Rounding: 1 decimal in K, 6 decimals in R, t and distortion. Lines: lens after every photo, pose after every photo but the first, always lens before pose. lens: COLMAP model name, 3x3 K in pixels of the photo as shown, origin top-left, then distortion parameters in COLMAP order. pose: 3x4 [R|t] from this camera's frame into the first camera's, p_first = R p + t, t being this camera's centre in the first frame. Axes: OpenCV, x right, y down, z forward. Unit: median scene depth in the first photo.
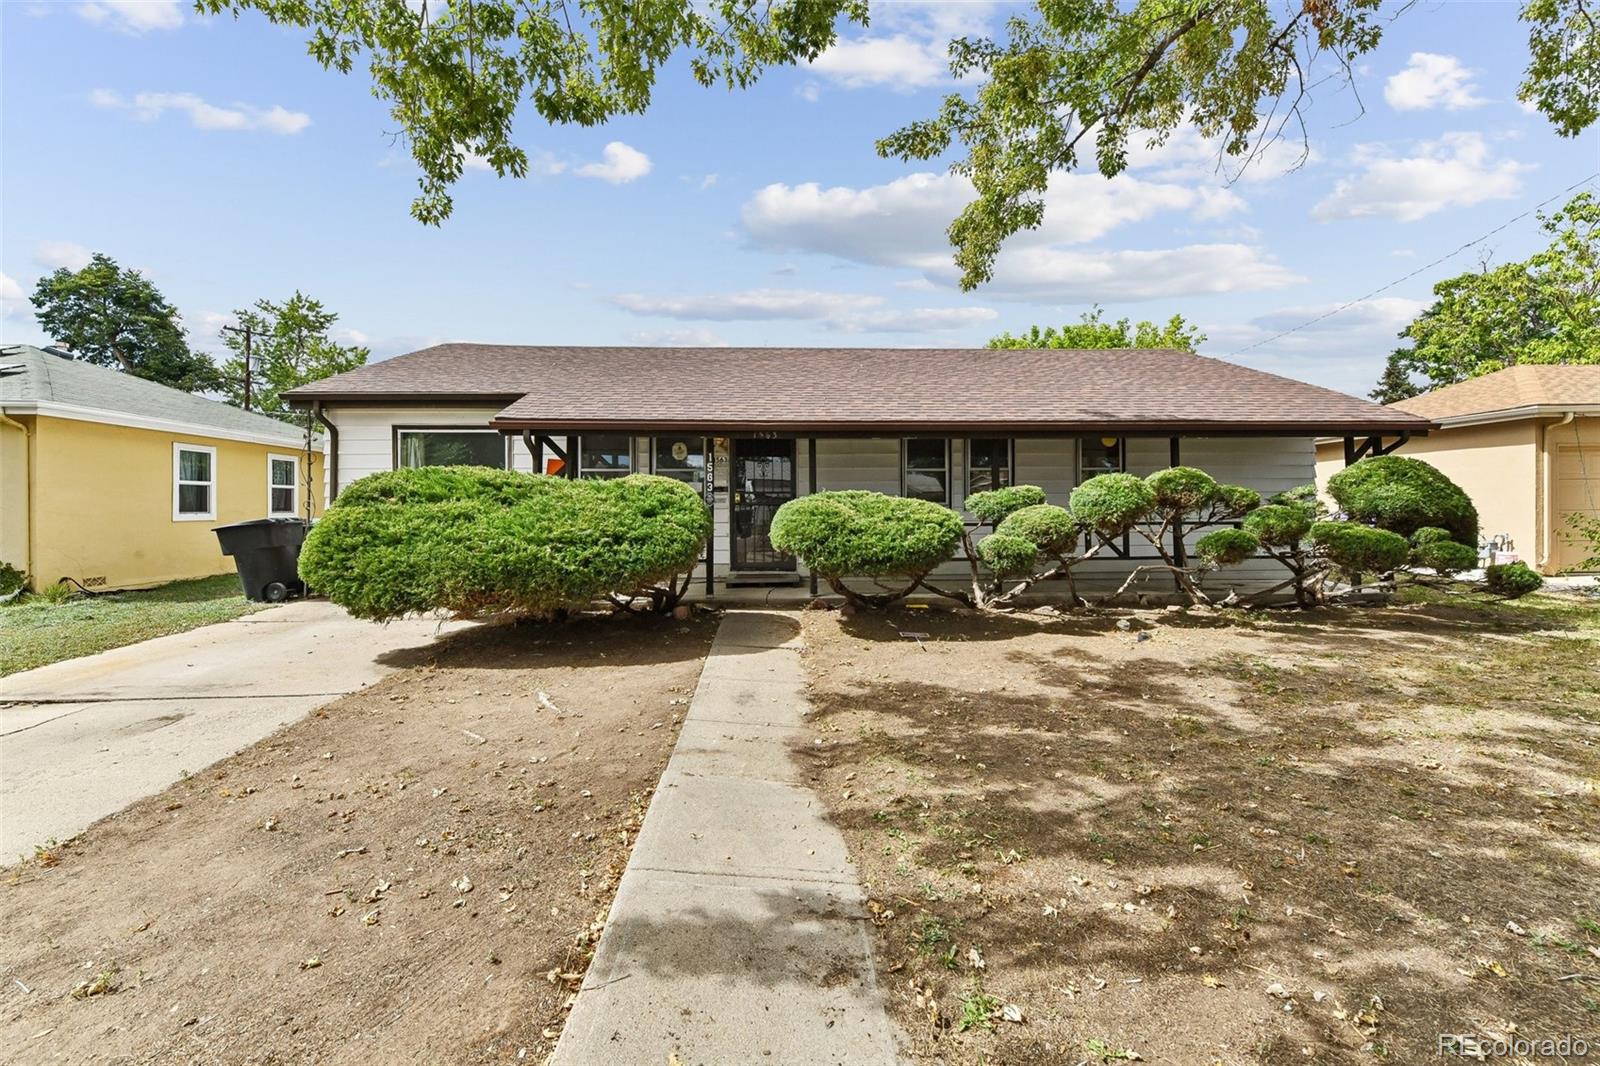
lens RADIAL K [[642.8, 0, 813.0], [0, 642.8, 520.4], [0, 0, 1]] dist [0.006492, -0.000264]
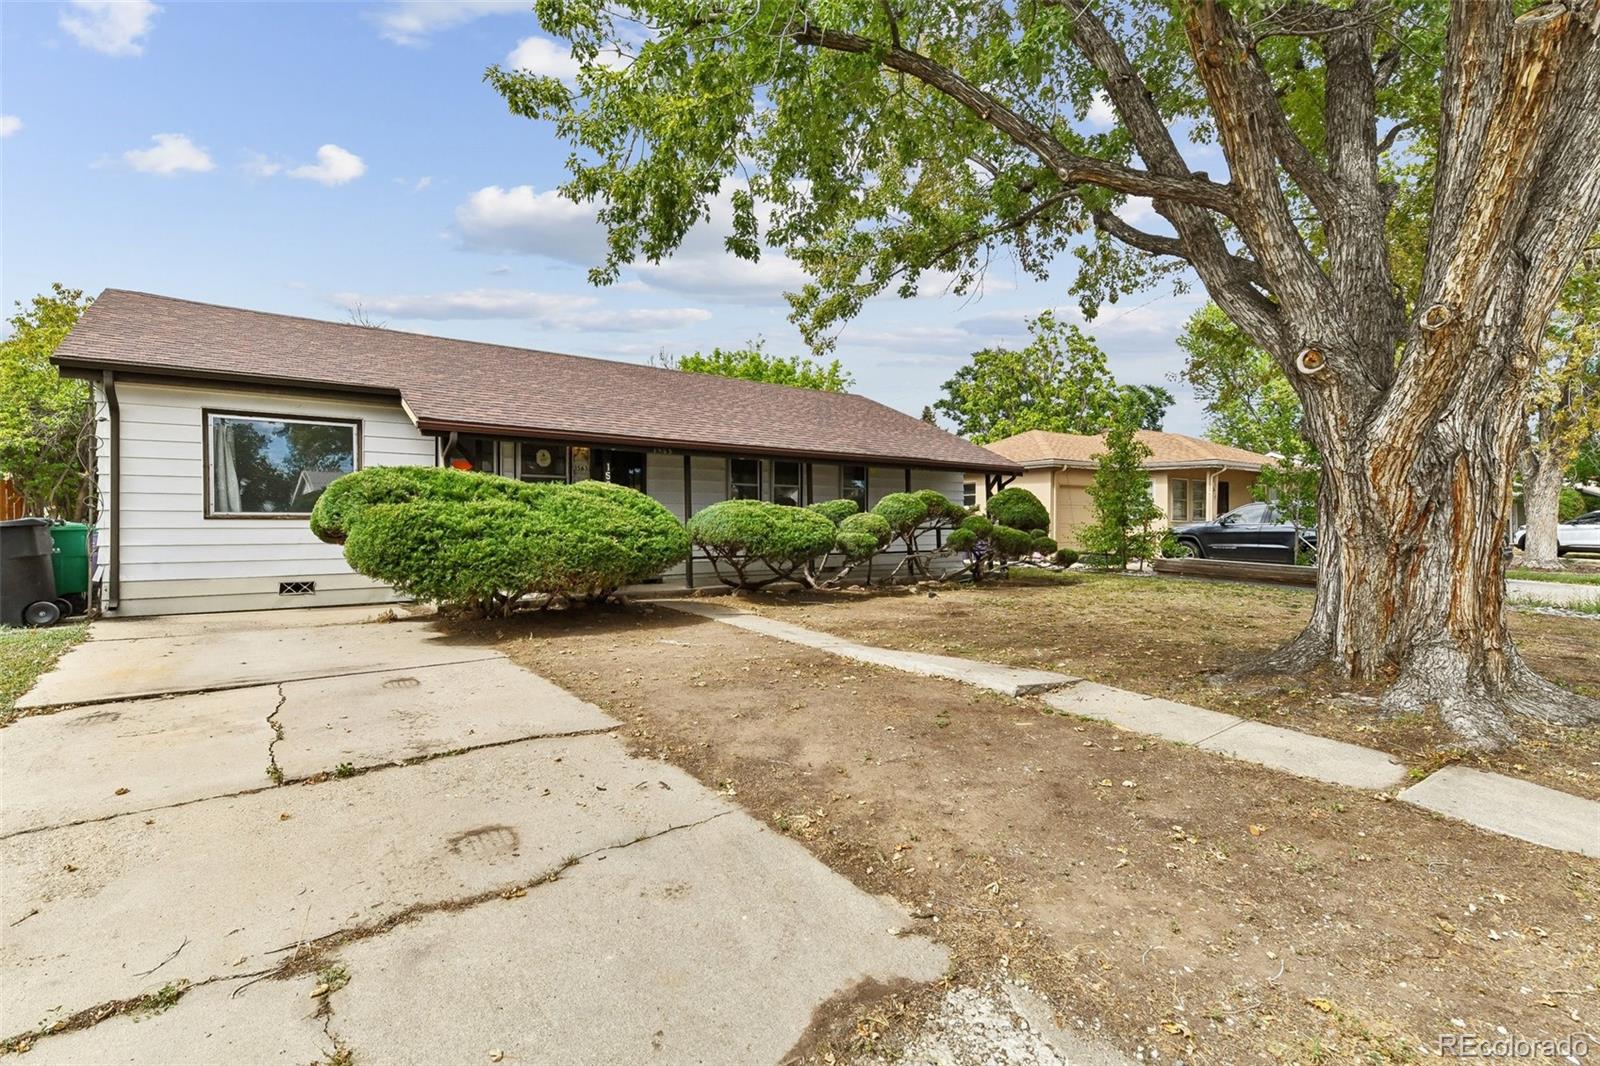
lens RADIAL K [[801.8, 0, 801.6], [0, 801.8, 562.5], [0, 0, 1]] dist [0.001357, 0.000137]
pose [[0.813242, -0.020455, 0.581566, -0.681547], [0.008794, 0.999700, 0.022864, 0.037844], [-0.581859, -0.013480, 0.813178, -0.325993]]
